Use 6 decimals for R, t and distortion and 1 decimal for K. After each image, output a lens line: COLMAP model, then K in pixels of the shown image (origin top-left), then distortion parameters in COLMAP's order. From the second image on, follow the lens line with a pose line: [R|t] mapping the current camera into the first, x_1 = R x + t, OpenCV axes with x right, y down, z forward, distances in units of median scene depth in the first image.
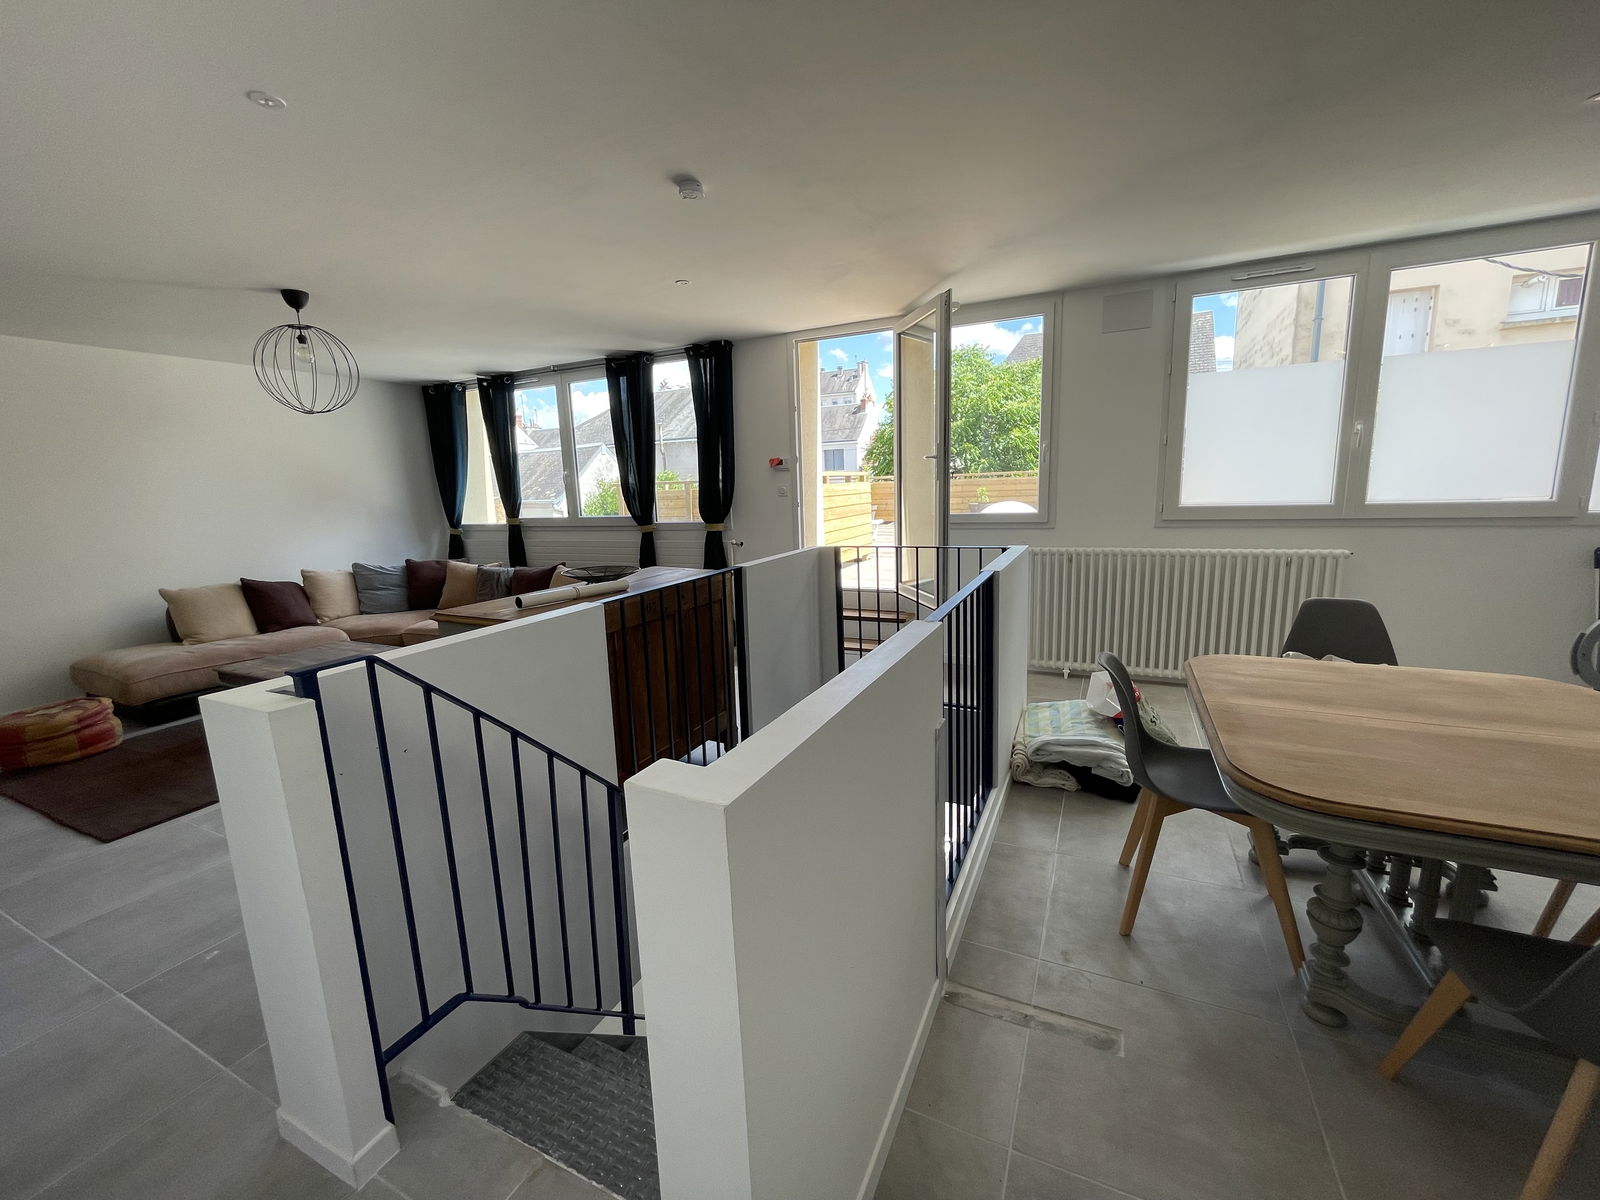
lens RADIAL K [[645.1, 0, 797.7], [0, 645.1, 597.7], [0, 0, 1]] dist [-0.004664, -0.000848]
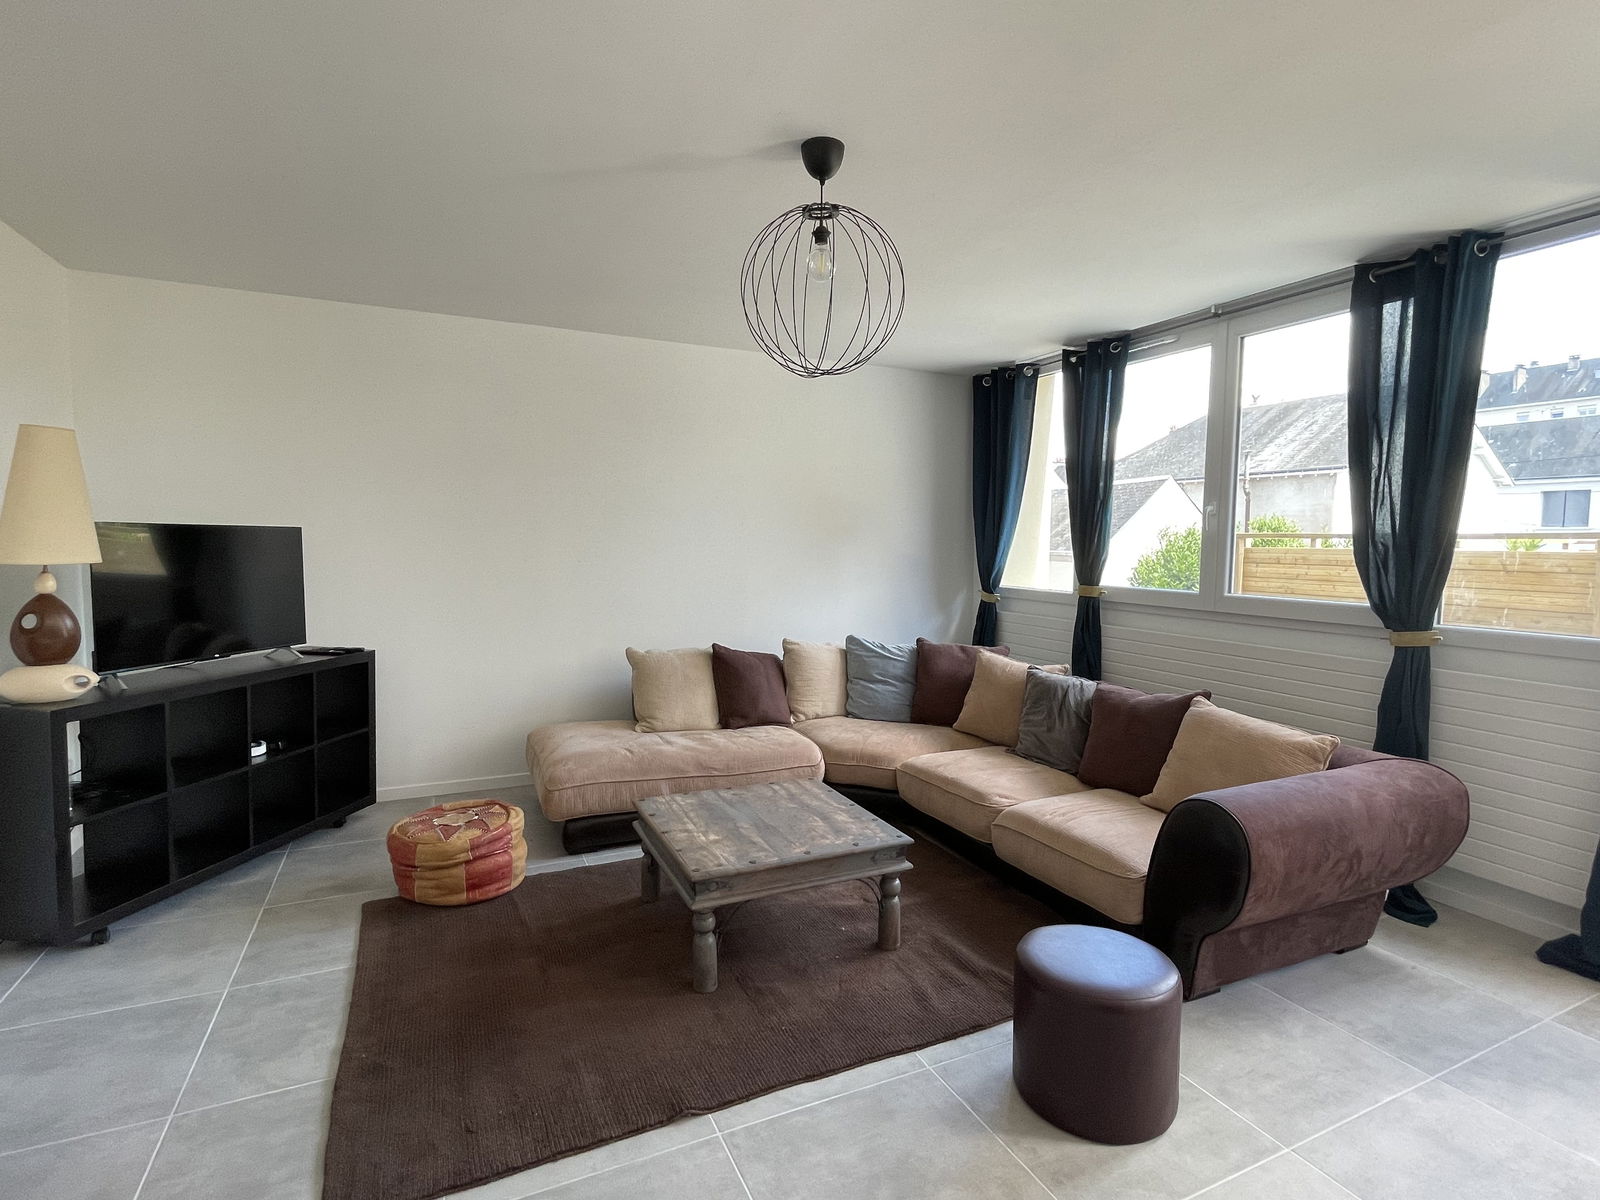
lens RADIAL K [[793.4, 0, 798.7], [0, 793.4, 598.6], [0, 0, 1]] dist [0.003873, -0.000026]
pose [[0.775385, 0.091702, -0.624796, -0.224299], [-0.147739, 0.988285, -0.038296, -0.052970], [0.613964, 0.122001, 0.779849, 0.328789]]
